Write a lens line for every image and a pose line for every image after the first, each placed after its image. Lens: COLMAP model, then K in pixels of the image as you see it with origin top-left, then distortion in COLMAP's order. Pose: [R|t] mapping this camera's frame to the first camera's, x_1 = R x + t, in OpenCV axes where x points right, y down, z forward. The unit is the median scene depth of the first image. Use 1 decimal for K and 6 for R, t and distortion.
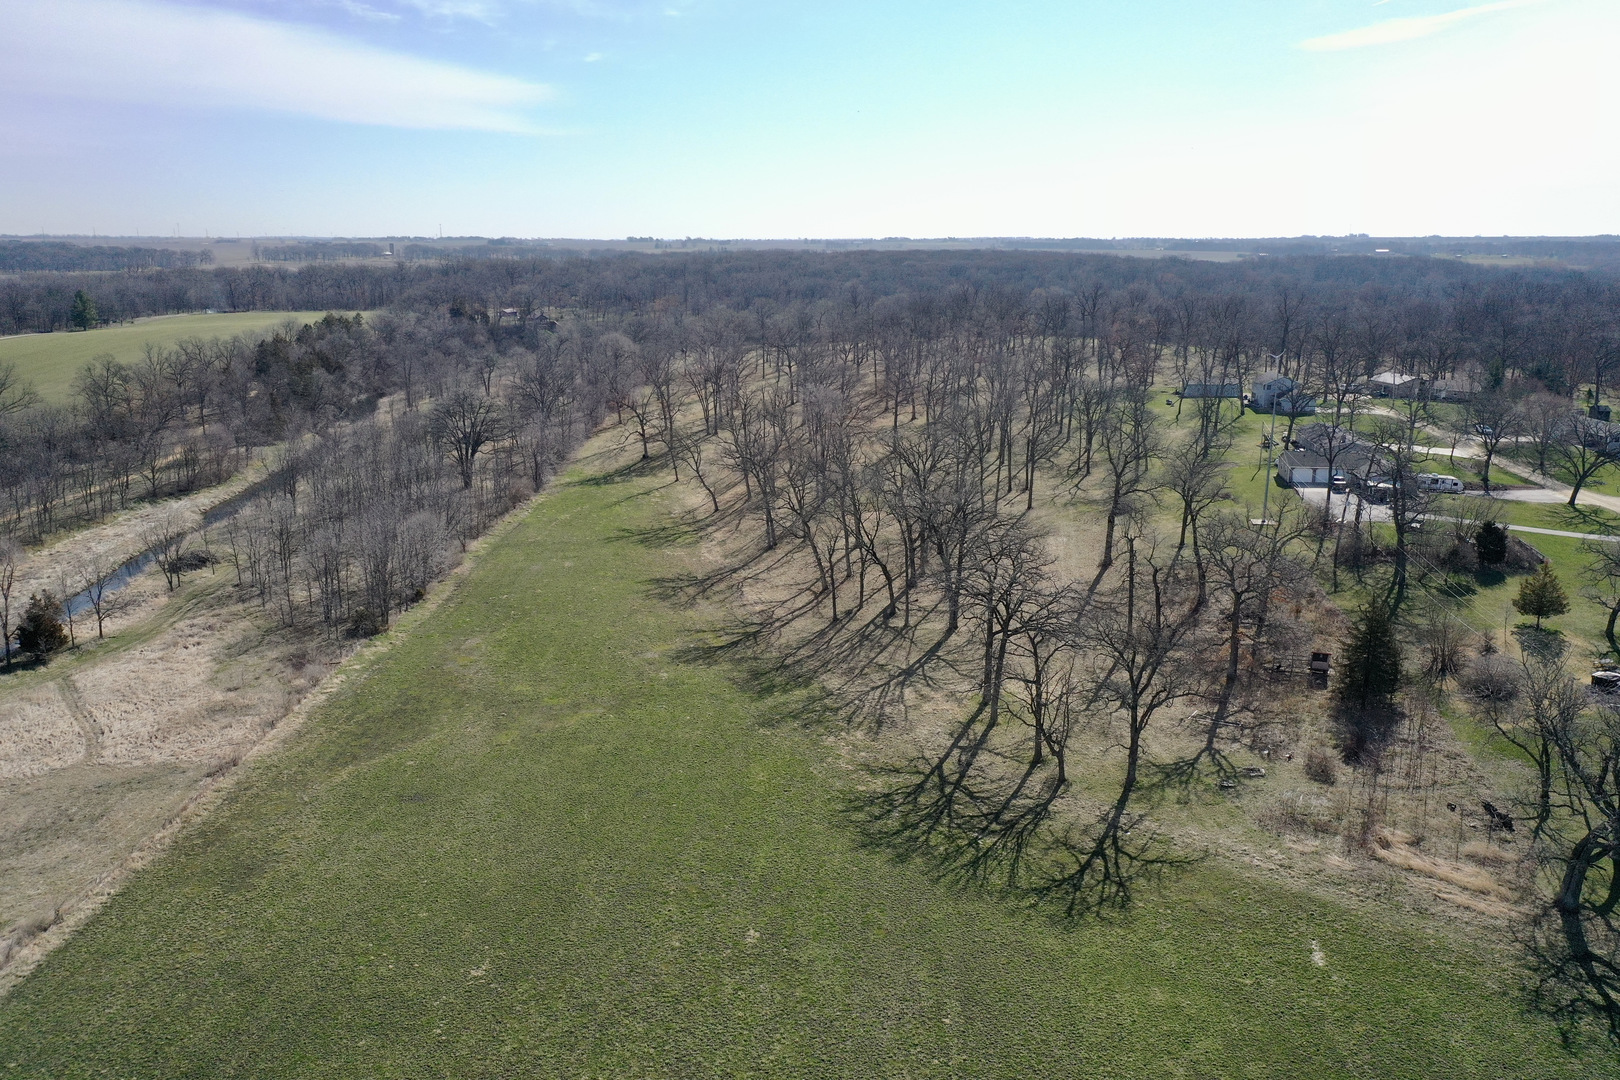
lens RADIAL K [[1270.2, 0, 820.2], [0, 1270.2, 503.9], [0, 0, 1]] dist [0.004122, 0.007663]
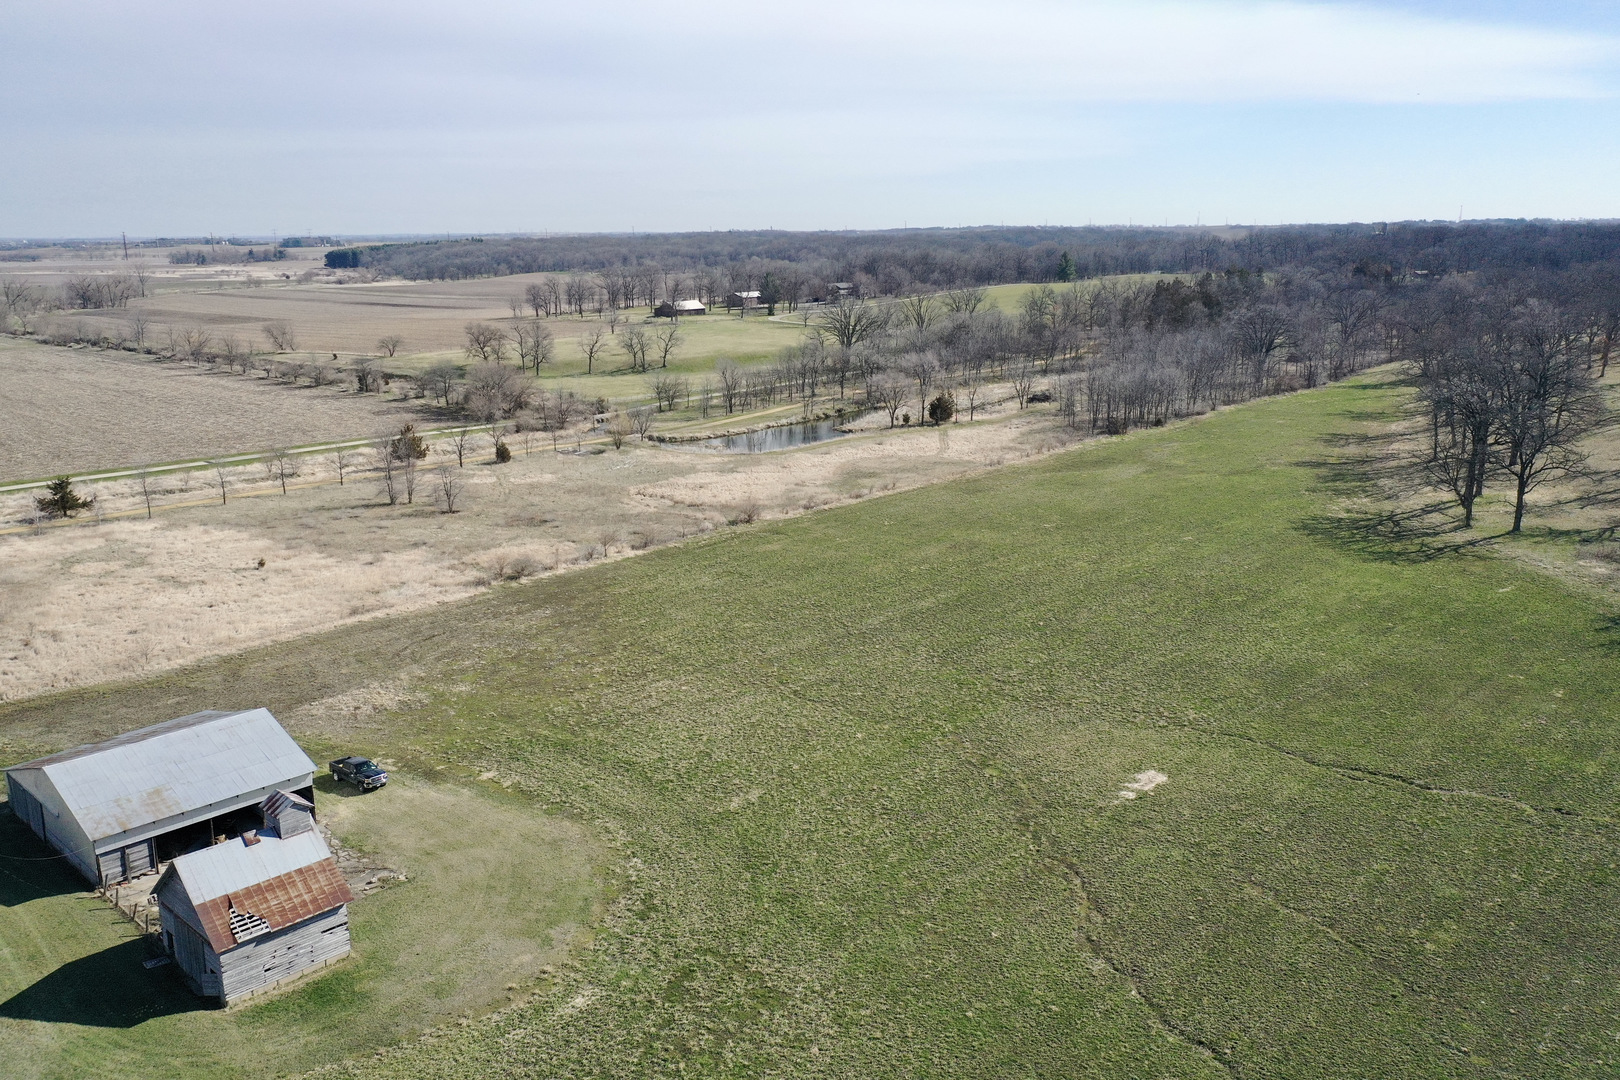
lens RADIAL K [[1270.2, 0, 816.9], [0, 1270.2, 536.5], [0, 0, 1]] dist [0.004122, 0.007663]
pose [[0.732282, 0.147694, -0.664793, 0.321134], [-0.125557, 0.988745, 0.081362, 0.106752], [0.669327, 0.023890, 0.742583, -0.296179]]
